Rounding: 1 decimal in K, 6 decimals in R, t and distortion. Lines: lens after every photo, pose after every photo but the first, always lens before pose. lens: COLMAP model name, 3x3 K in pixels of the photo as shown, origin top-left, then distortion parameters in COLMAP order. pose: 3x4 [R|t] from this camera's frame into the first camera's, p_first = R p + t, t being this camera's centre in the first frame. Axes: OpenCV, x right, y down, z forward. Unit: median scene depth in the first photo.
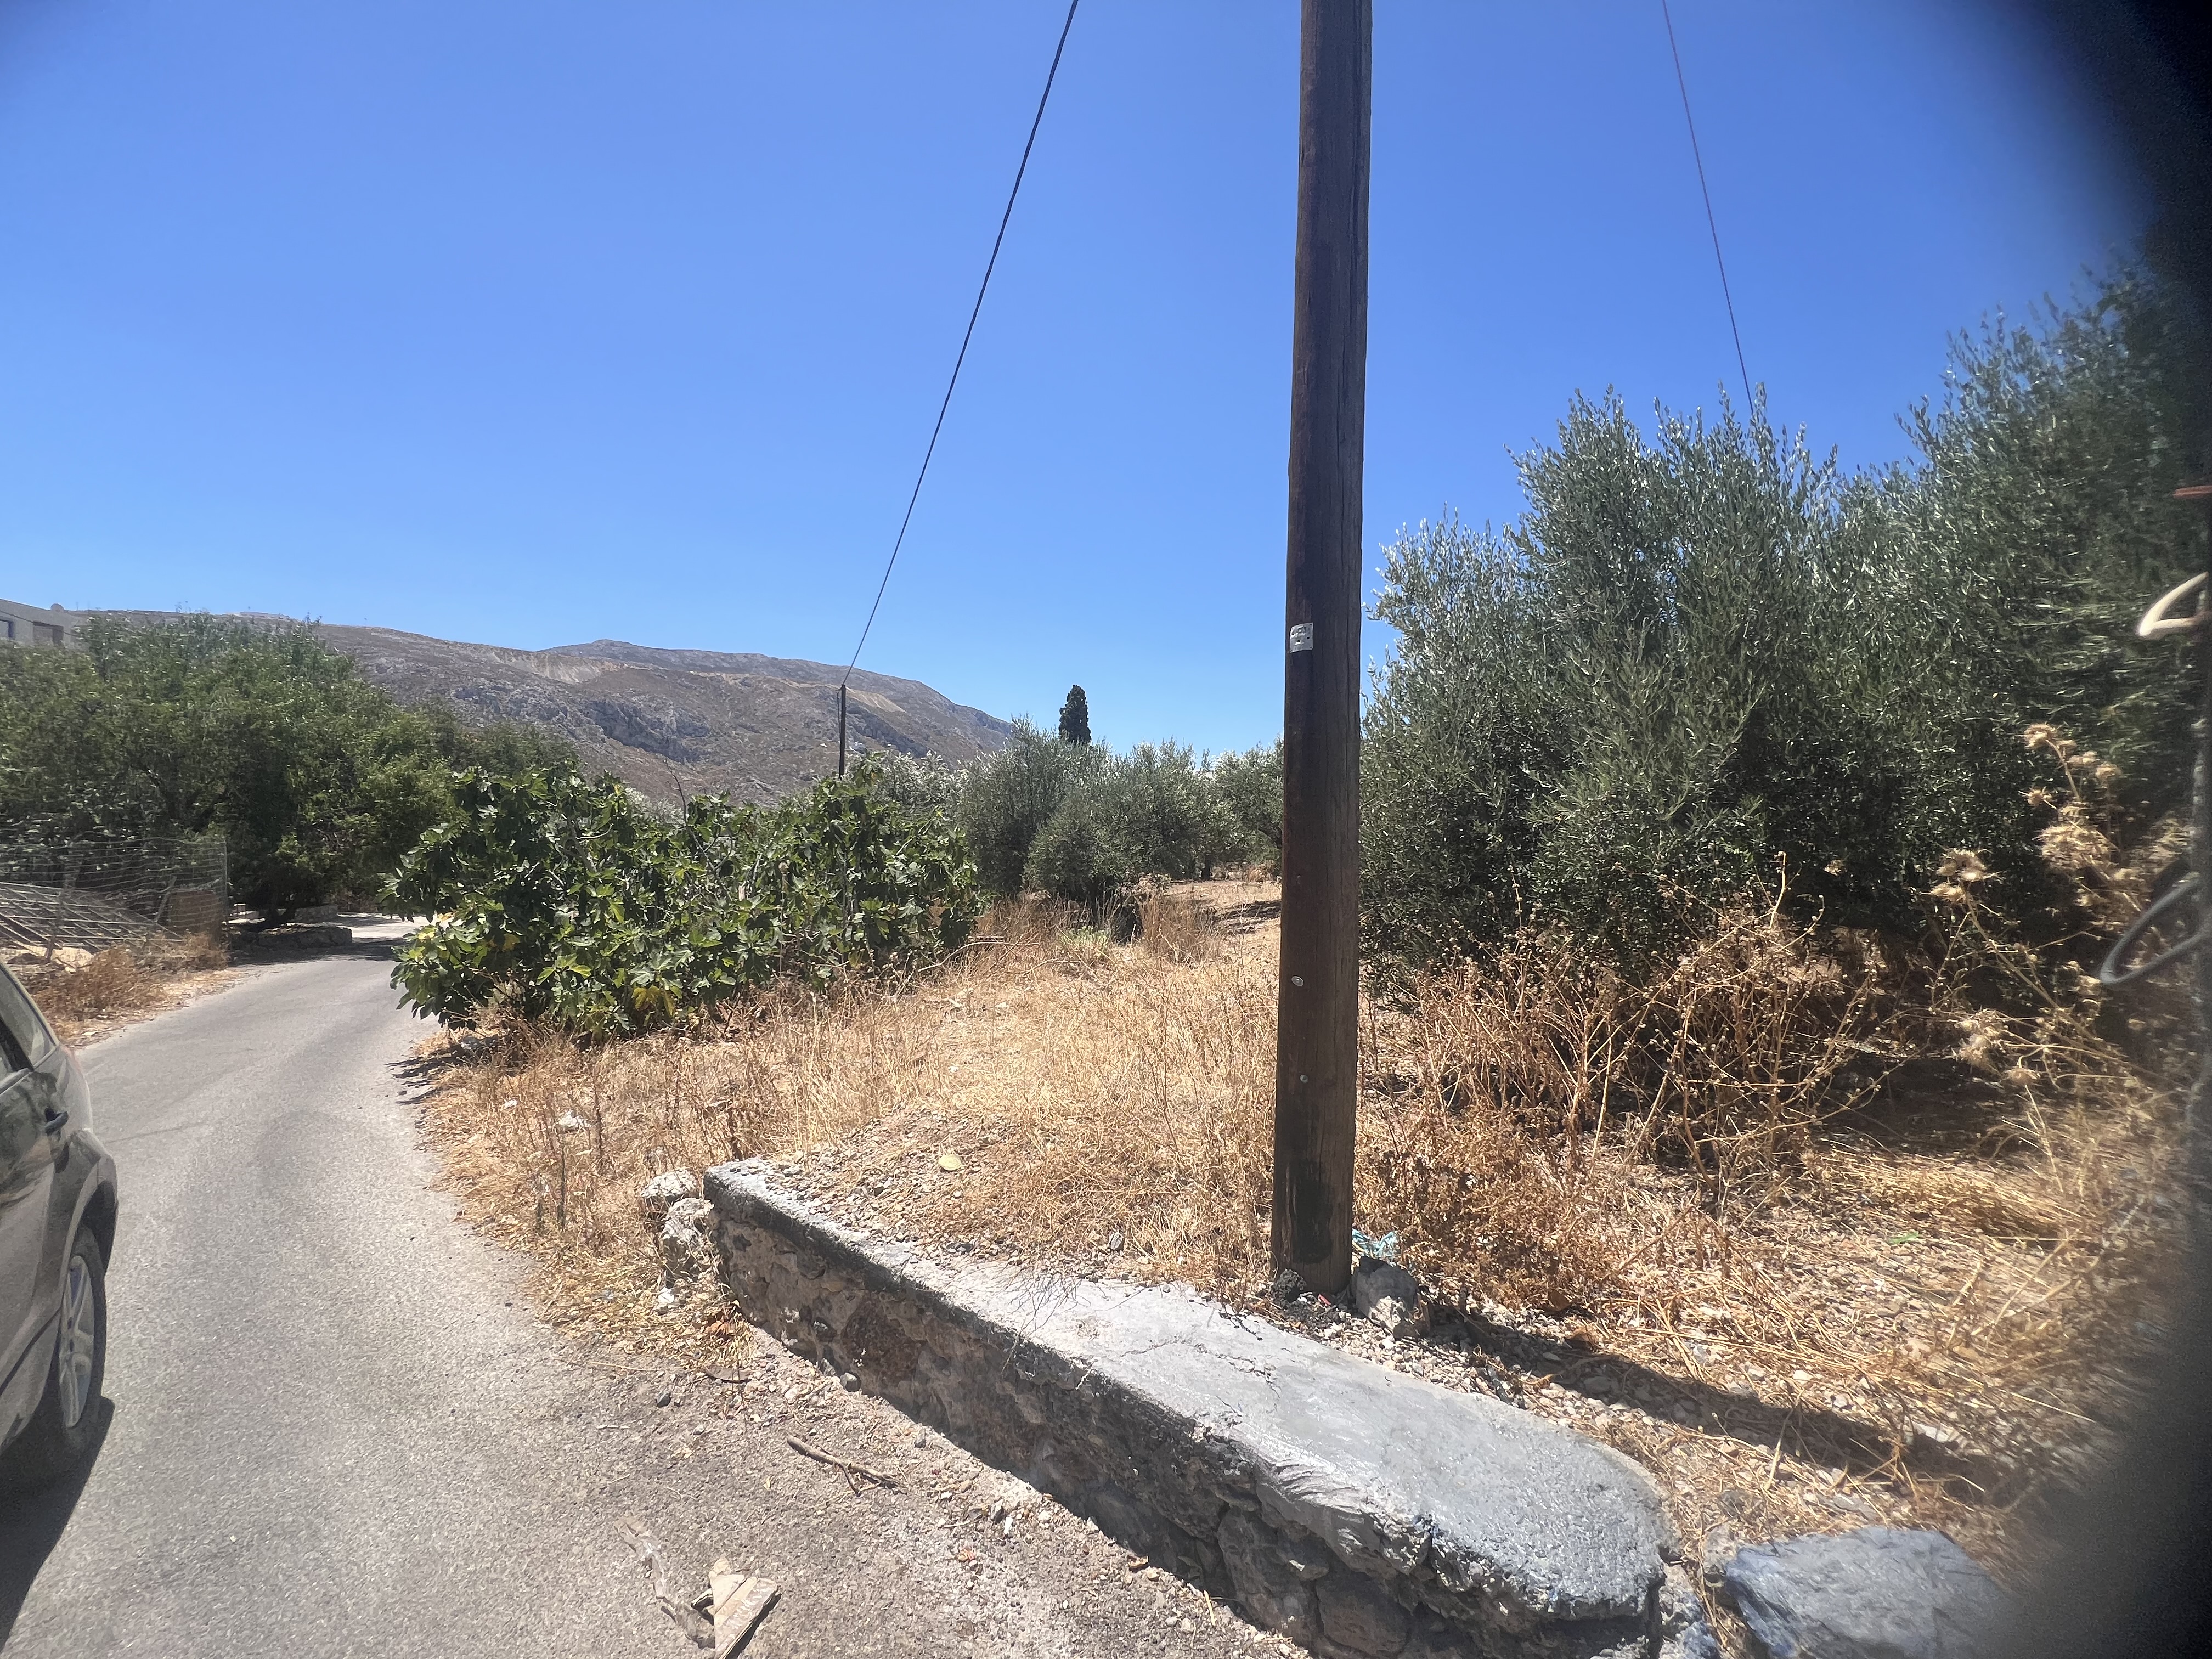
lens RADIAL K [[885.3, 0, 1101.3], [0, 885.3, 824.6], [0, 0, 1]] dist [0.000039, 0.000675]
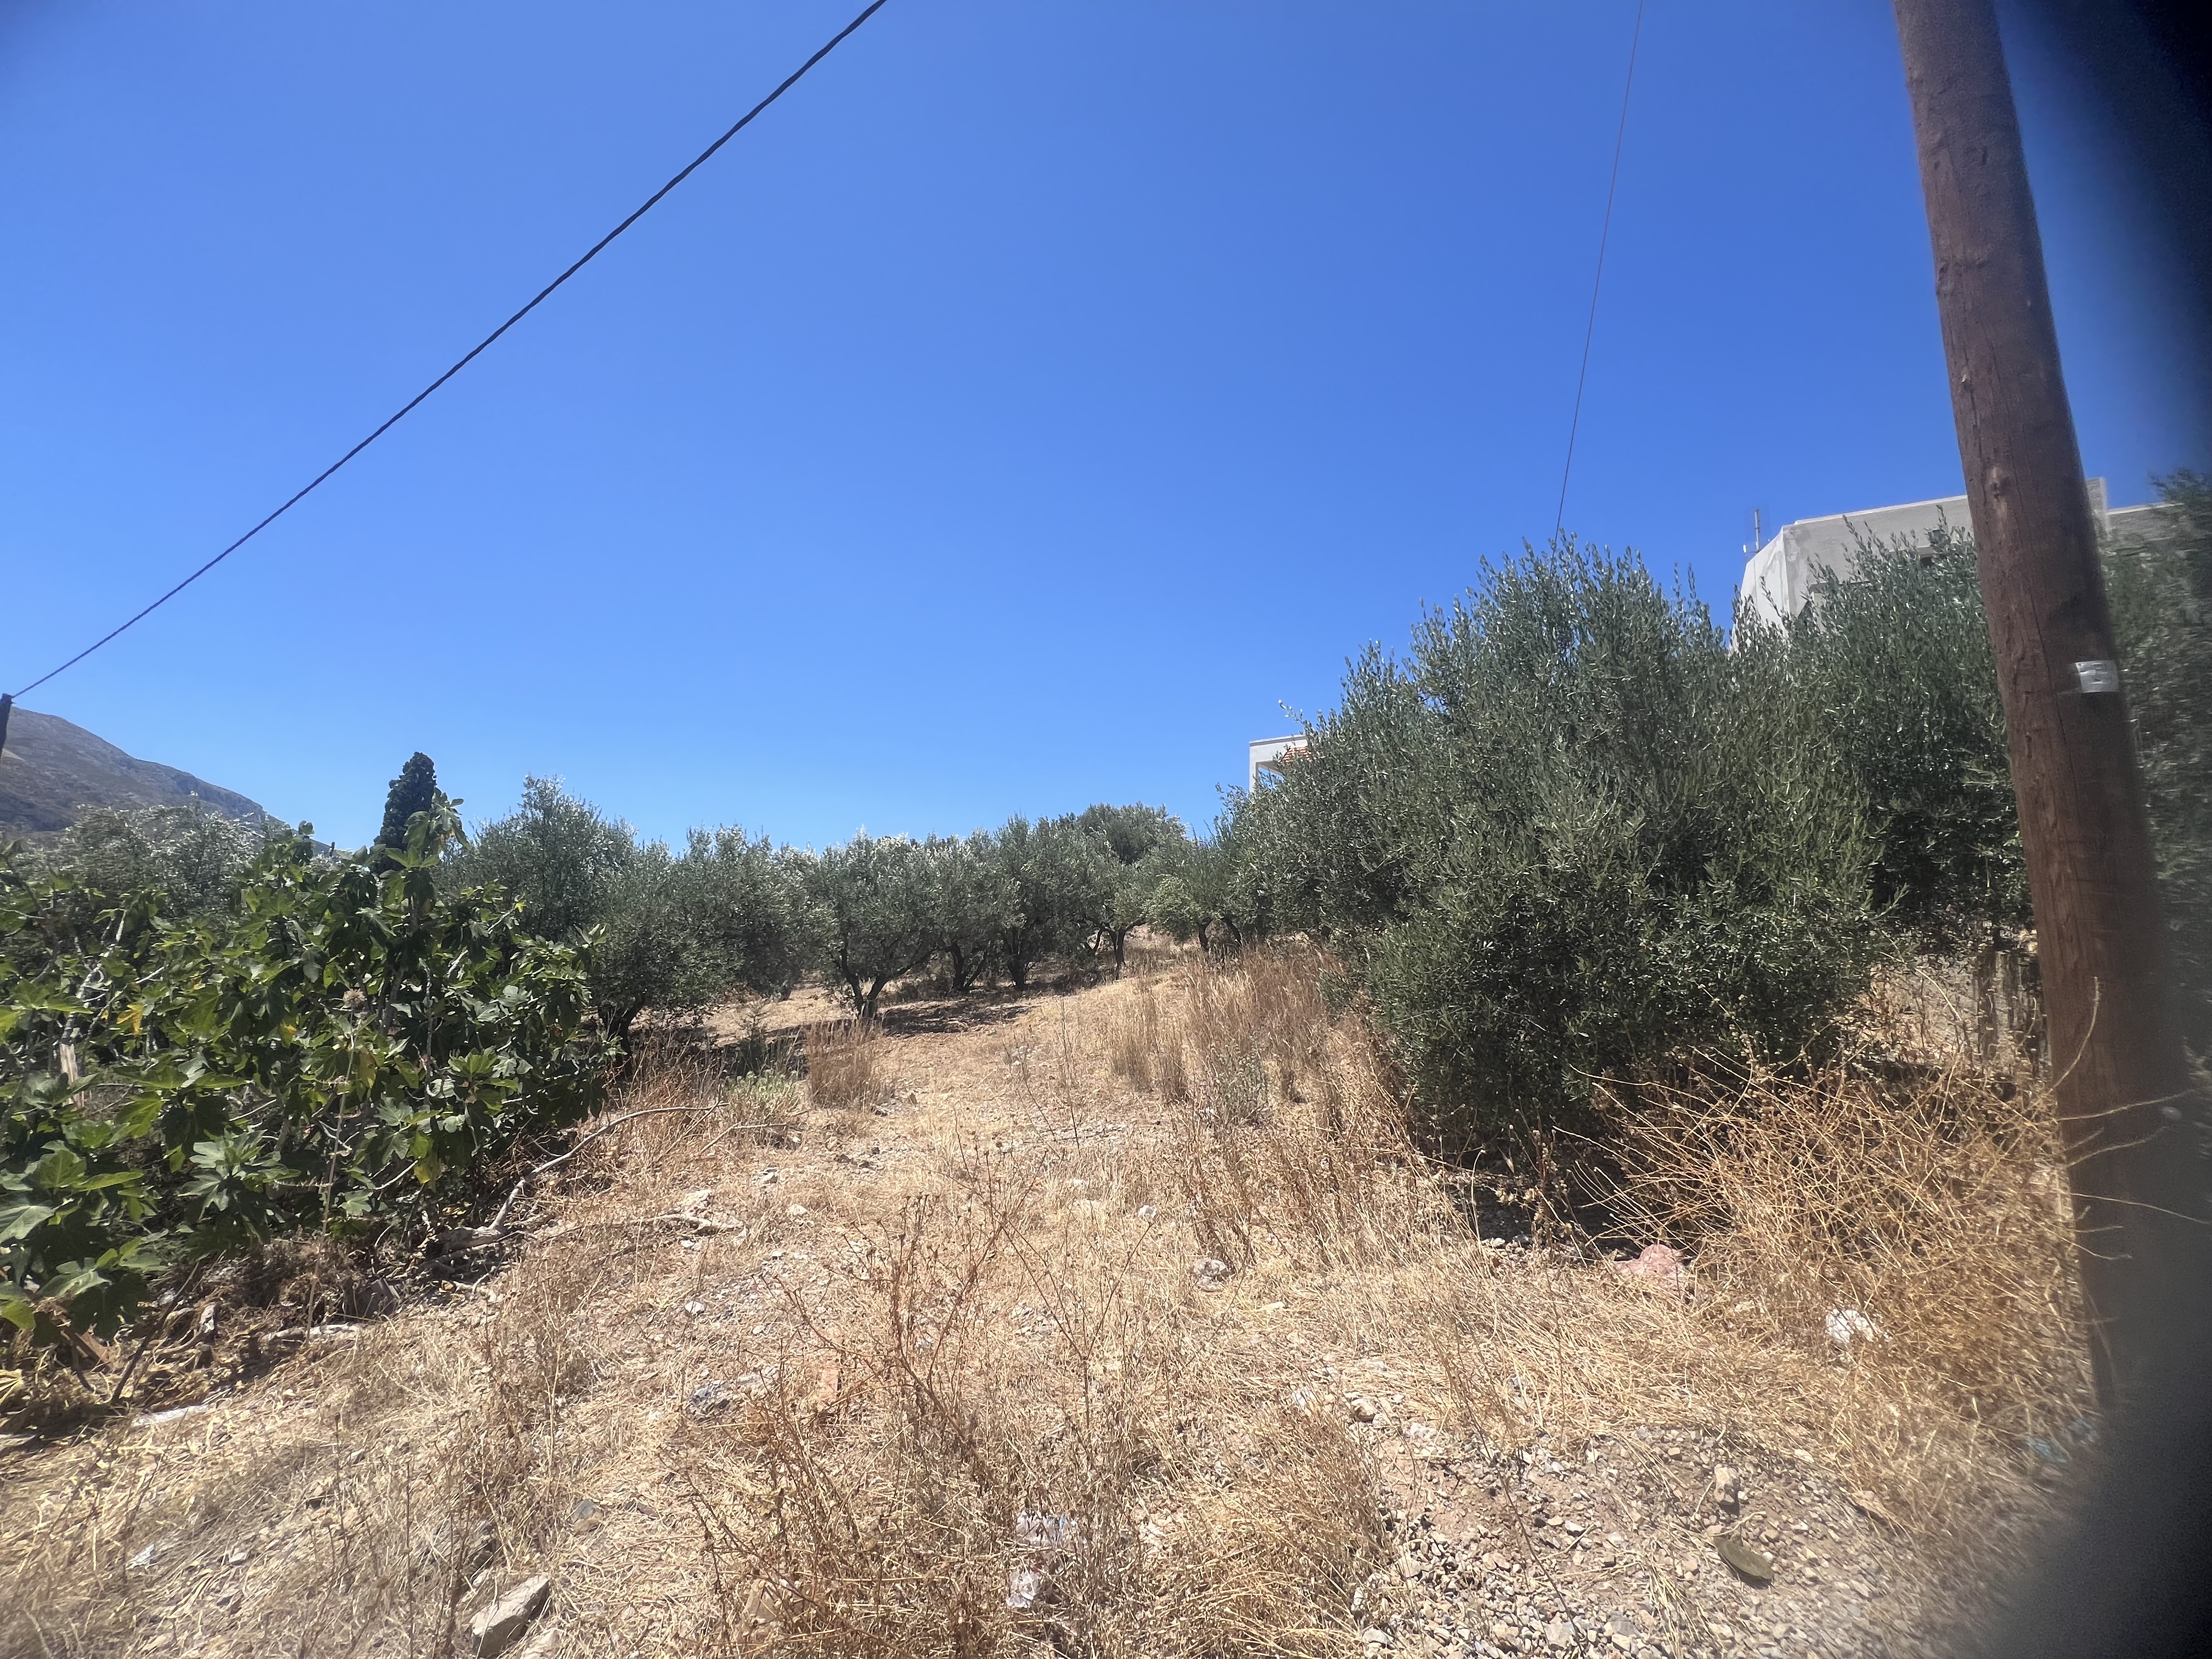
lens RADIAL K [[885.3, 0, 1101.3], [0, 885.3, 824.6], [0, 0, 1]] dist [0.000039, 0.000675]
pose [[0.780051, 0.087269, 0.619601, -0.367237], [-0.006804, 0.991351, -0.131064, 0.014373], [-0.625679, 0.098021, 0.773897, 0.359907]]
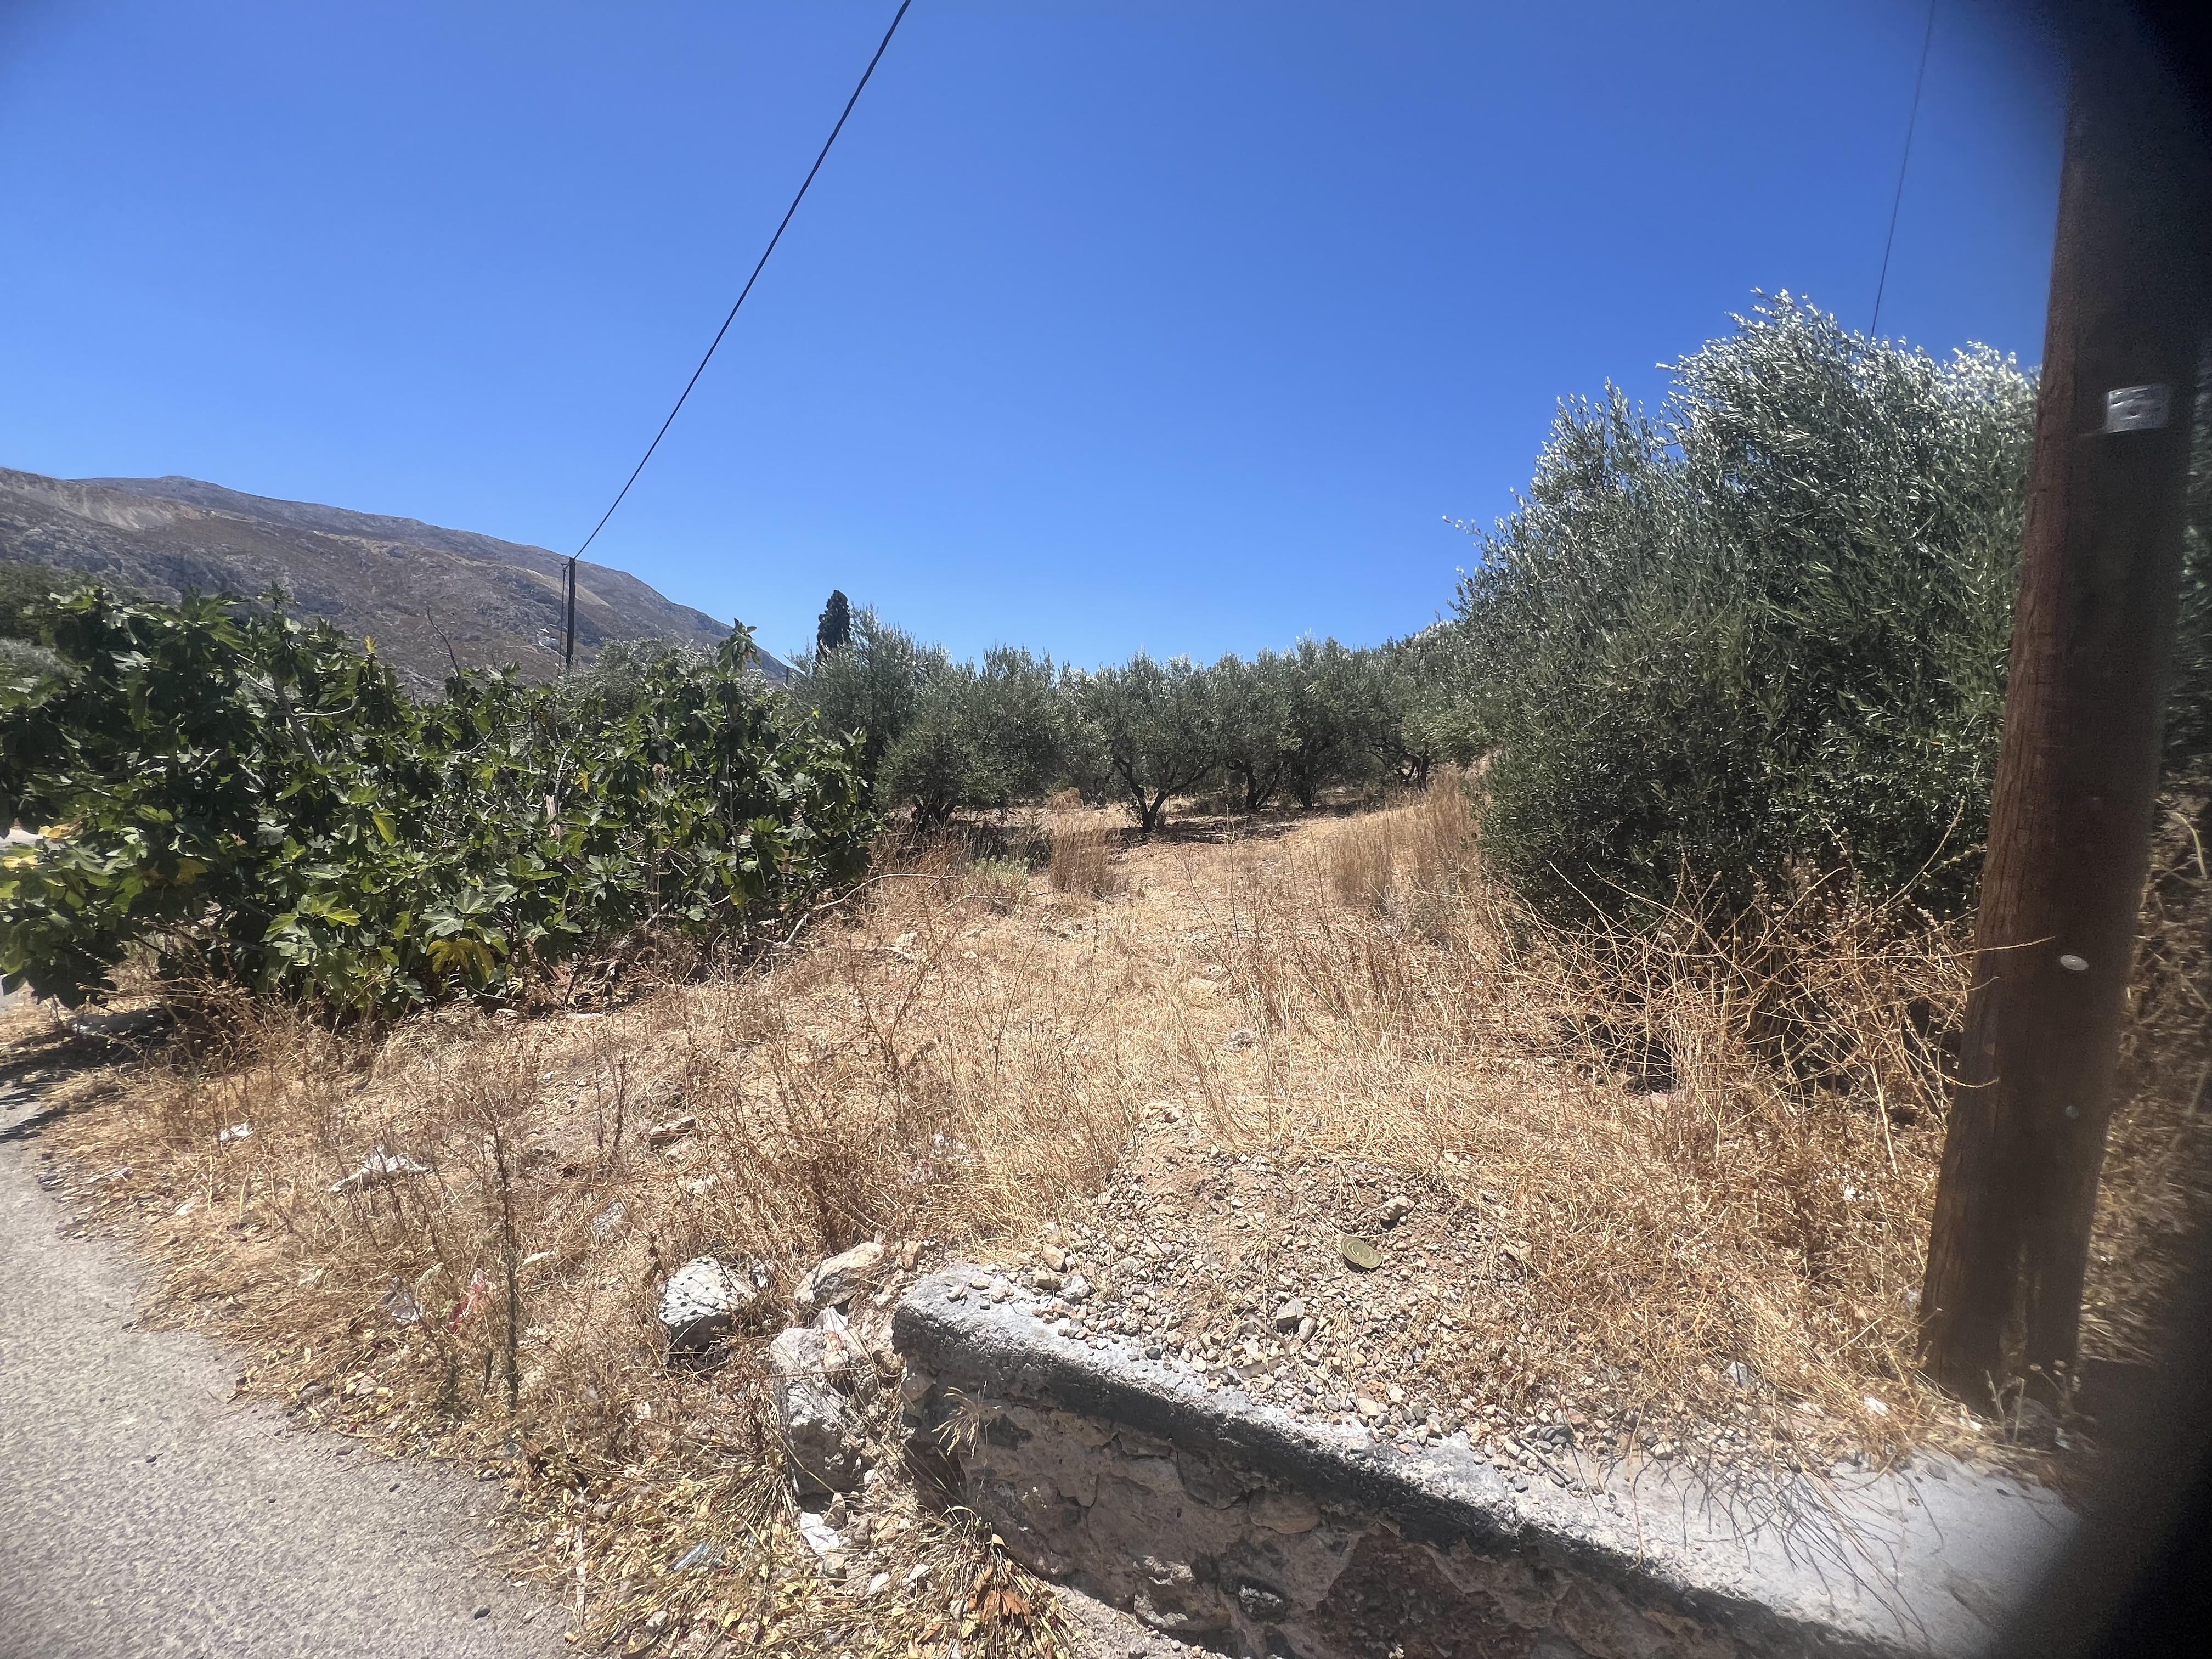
lens RADIAL K [[885.3, 0, 1101.3], [0, 885.3, 824.6], [0, 0, 1]] dist [0.000039, 0.000675]
pose [[0.957877, 0.020474, 0.286447, -0.235170], [-0.044071, 0.996120, 0.076173, 0.023182], [-0.283776, -0.085589, 0.955063, 0.223874]]
